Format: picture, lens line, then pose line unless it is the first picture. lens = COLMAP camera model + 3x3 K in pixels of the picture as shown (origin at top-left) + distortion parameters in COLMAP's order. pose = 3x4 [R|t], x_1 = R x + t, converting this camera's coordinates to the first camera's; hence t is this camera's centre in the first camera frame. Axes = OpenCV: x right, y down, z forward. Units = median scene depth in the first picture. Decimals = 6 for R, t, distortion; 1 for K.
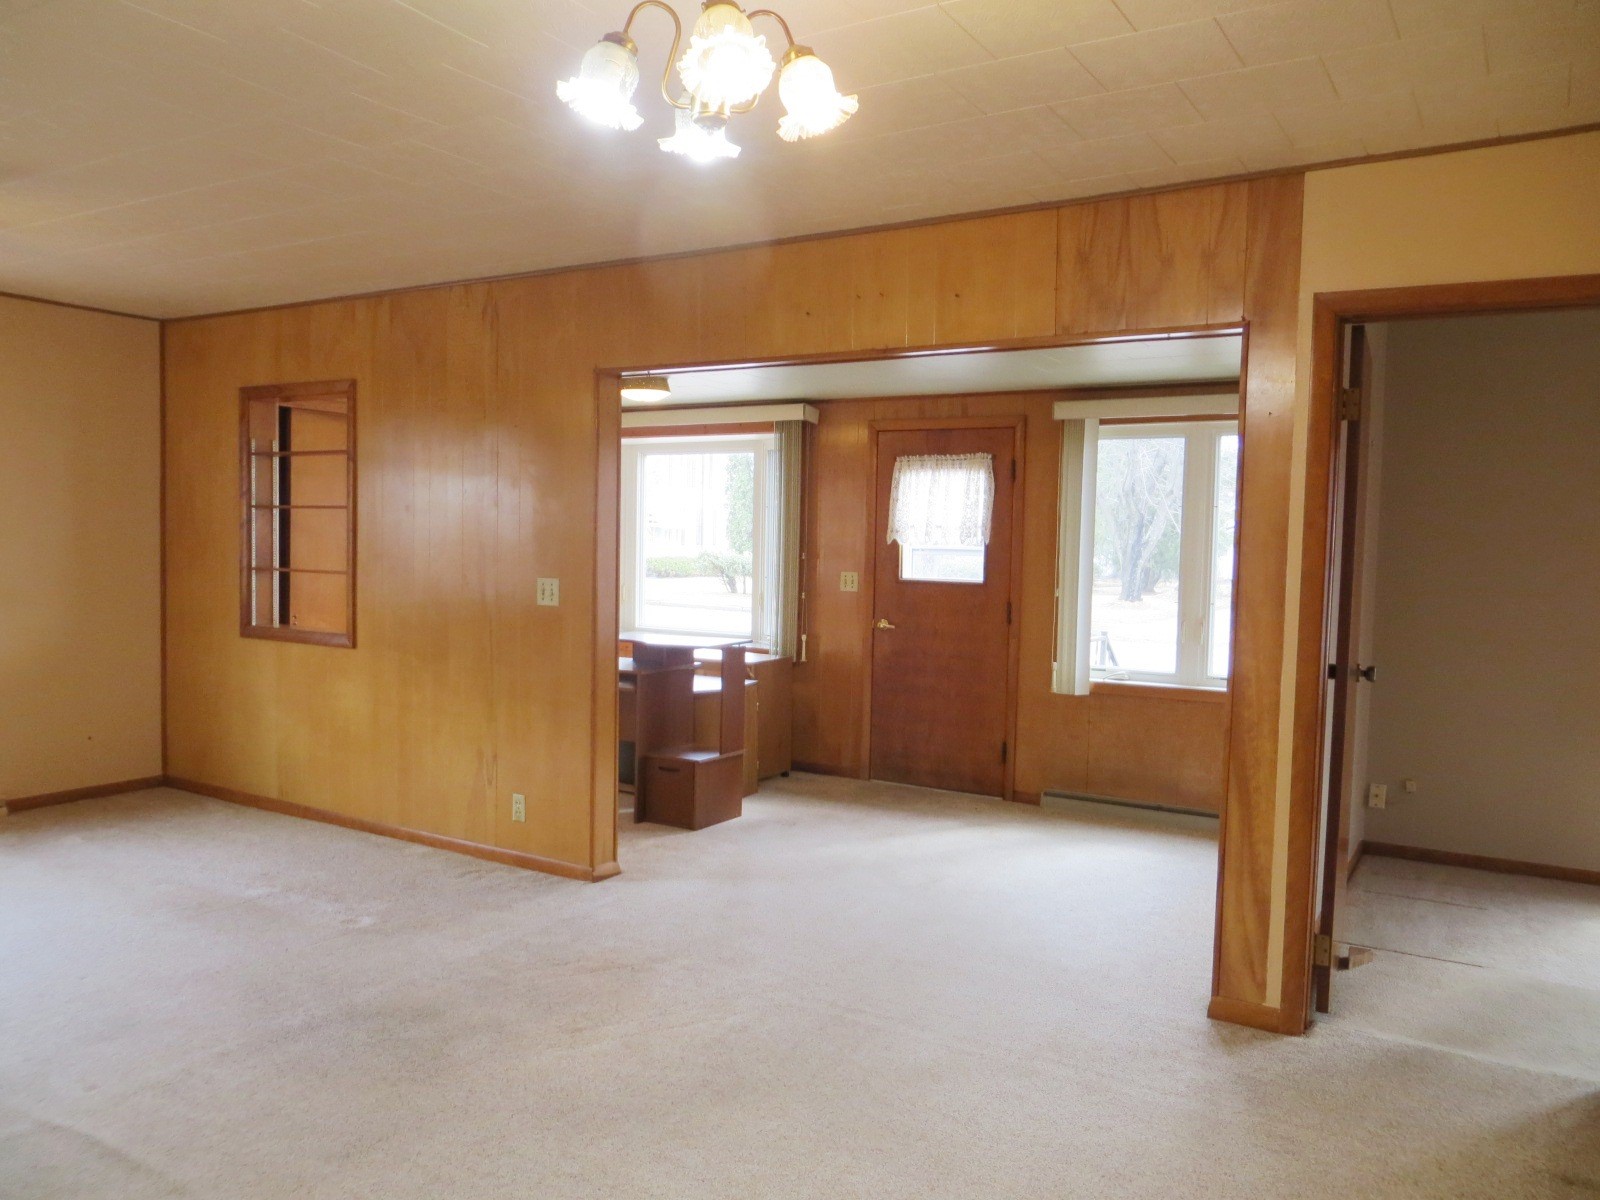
lens RADIAL K [[1192.9, 0, 800.0], [0, 1192.9, 600.0], [0, 0, 1]] dist [-0.008778, -0.000420]
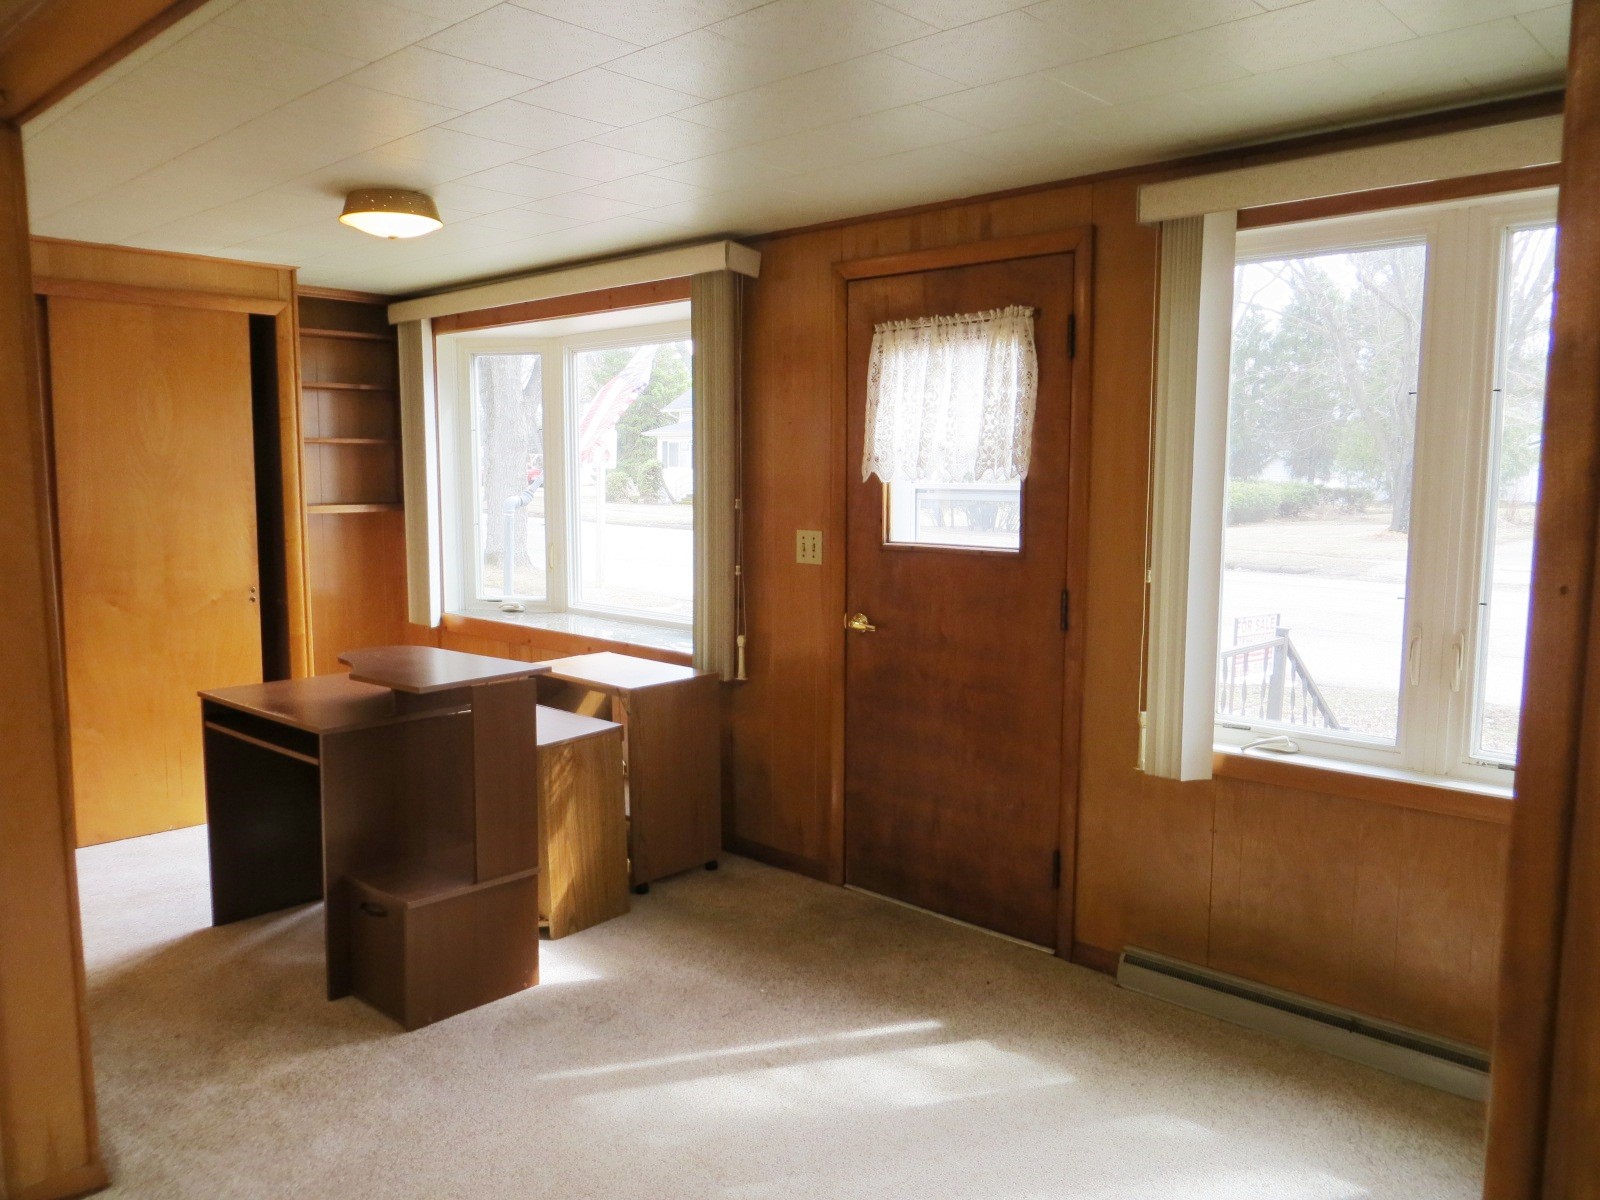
lens RADIAL K [[1192.9, 0, 800.0], [0, 1192.9, 600.0], [0, 0, 1]] dist [-0.008778, -0.000420]
pose [[0.979973, 0.002708, -0.199113, 0.163061], [0.008357, 0.998467, 0.054713, -0.023119], [0.198956, -0.055282, 0.978448, 0.454099]]
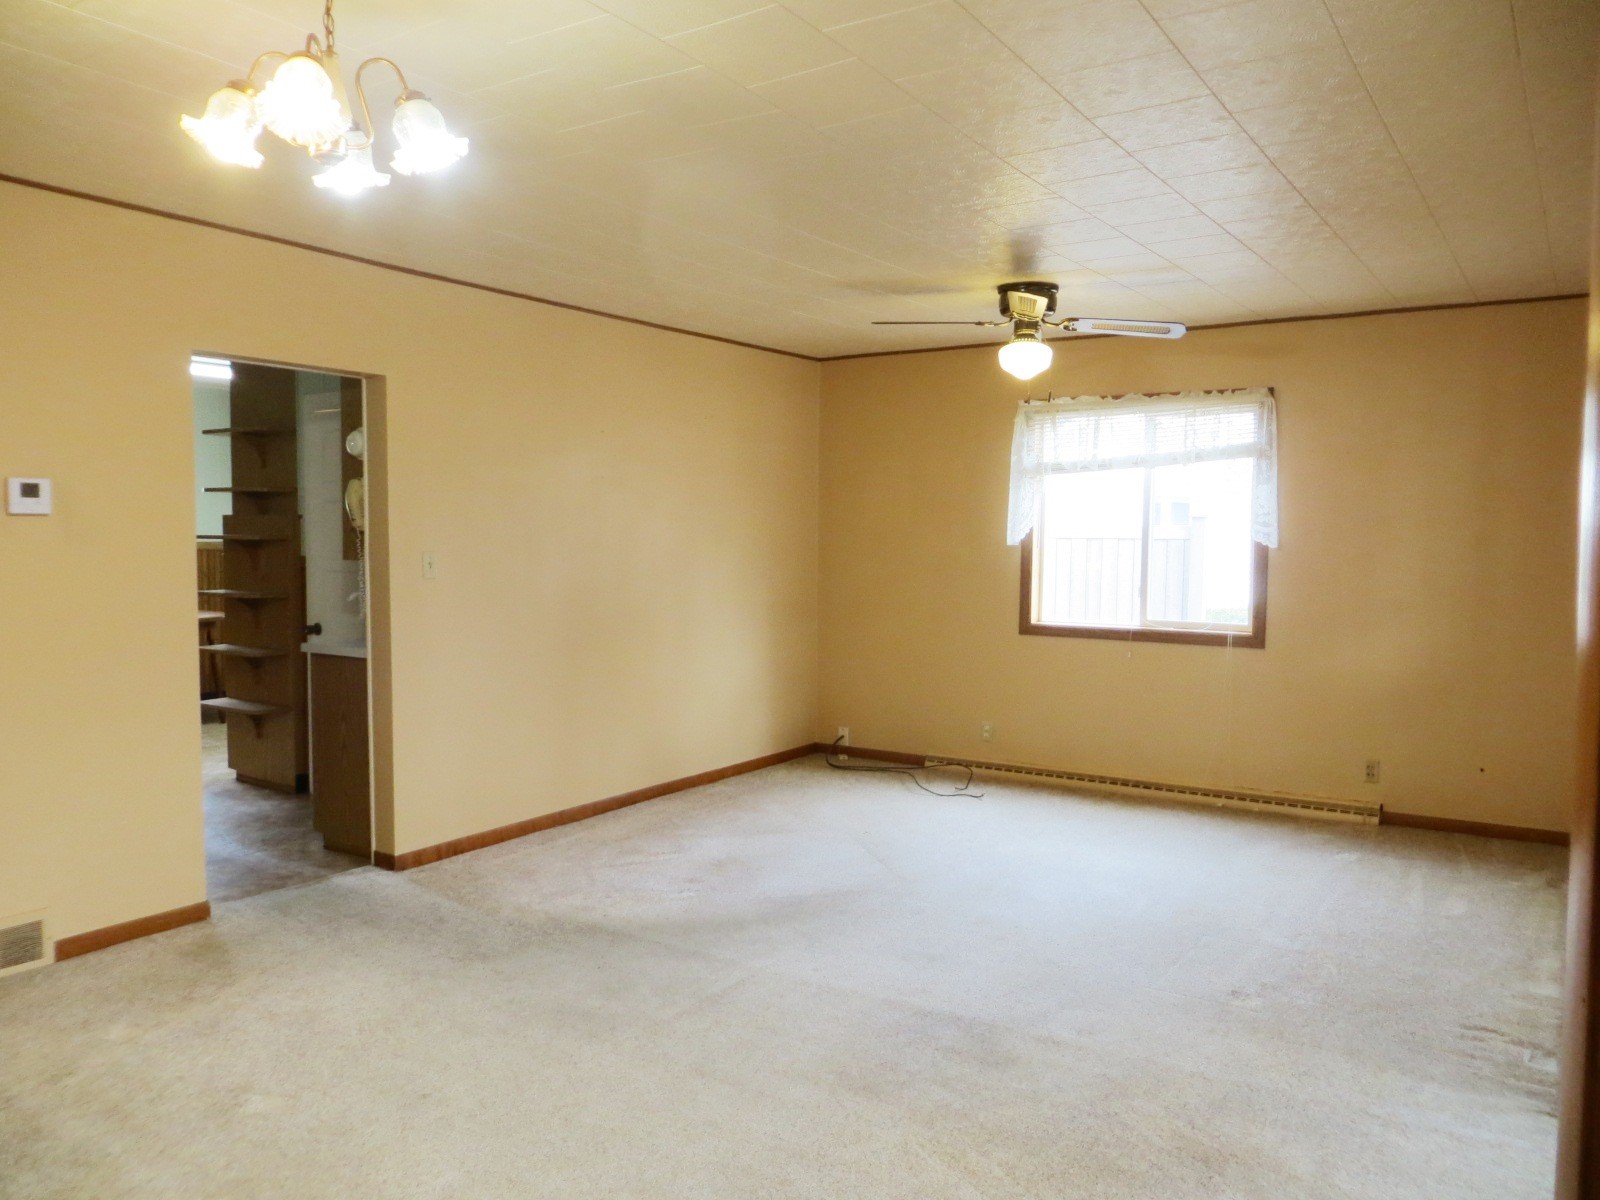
lens RADIAL K [[1192.9, 0, 800.0], [0, 1192.9, 600.0], [0, 0, 1]] dist [-0.008778, -0.000420]
pose [[-0.026760, 0.037058, -0.998955, 0.669049], [-0.052301, 0.997892, 0.038420, -0.045052], [0.998273, 0.053274, -0.024765, 0.956441]]
